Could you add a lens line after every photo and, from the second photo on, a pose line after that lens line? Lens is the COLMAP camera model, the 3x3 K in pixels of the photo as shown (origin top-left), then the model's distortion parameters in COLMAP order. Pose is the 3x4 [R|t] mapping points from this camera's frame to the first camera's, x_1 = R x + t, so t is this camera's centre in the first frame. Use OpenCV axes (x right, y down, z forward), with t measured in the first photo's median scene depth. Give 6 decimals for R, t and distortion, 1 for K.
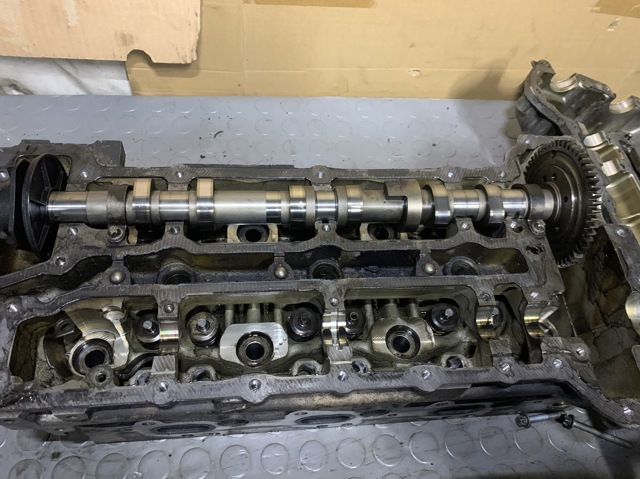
lens RADIAL K [[468.9, 0, 320.0], [0, 468.9, 239.5], [0, 0, 1]] dist [0.003862, -0.034126]
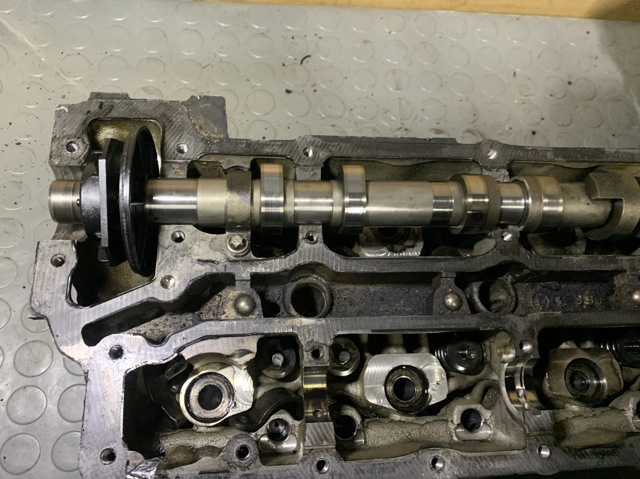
lens RADIAL K [[489.9, 0, 320.0], [0, 489.9, 239.5], [0, 0, 1]] dist [-0.029037, -0.002565]
pose [[0.998746, 0.047048, -0.017087, -0.274088], [-0.042483, 0.977274, 0.207680, -0.170360], [0.026470, -0.206694, 0.978047, 0.238087]]
